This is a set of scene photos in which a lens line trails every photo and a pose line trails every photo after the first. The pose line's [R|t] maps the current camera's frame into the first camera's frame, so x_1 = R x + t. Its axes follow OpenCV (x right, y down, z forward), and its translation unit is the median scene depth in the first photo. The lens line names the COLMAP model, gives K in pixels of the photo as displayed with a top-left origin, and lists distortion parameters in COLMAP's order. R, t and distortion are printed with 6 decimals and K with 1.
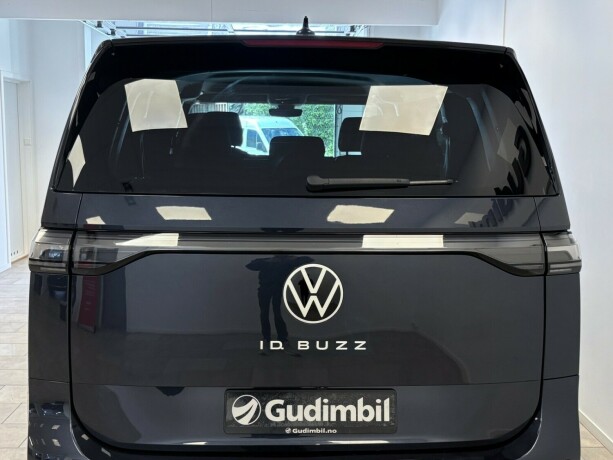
lens RADIAL K [[754.7, 0, 306.5], [0, 754.7, 230.0], [0, 0, 1]] dist [0.008836, 0.006849]
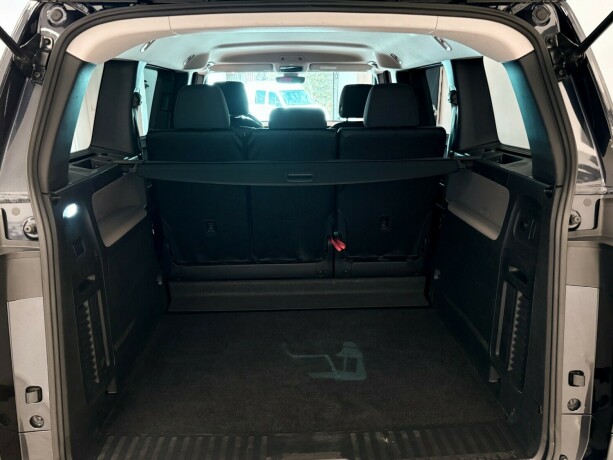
lens RADIAL K [[496.2, 0, 306.5], [0, 496.2, 230.0], [0, 0, 1]] dist [-0.002310, -0.000798]
pose [[0.999597, -0.021777, -0.018191, 0.004993], [0.024153, 0.989469, 0.142713, -0.038608], [0.014892, -0.143095, 0.989597, 0.231435]]
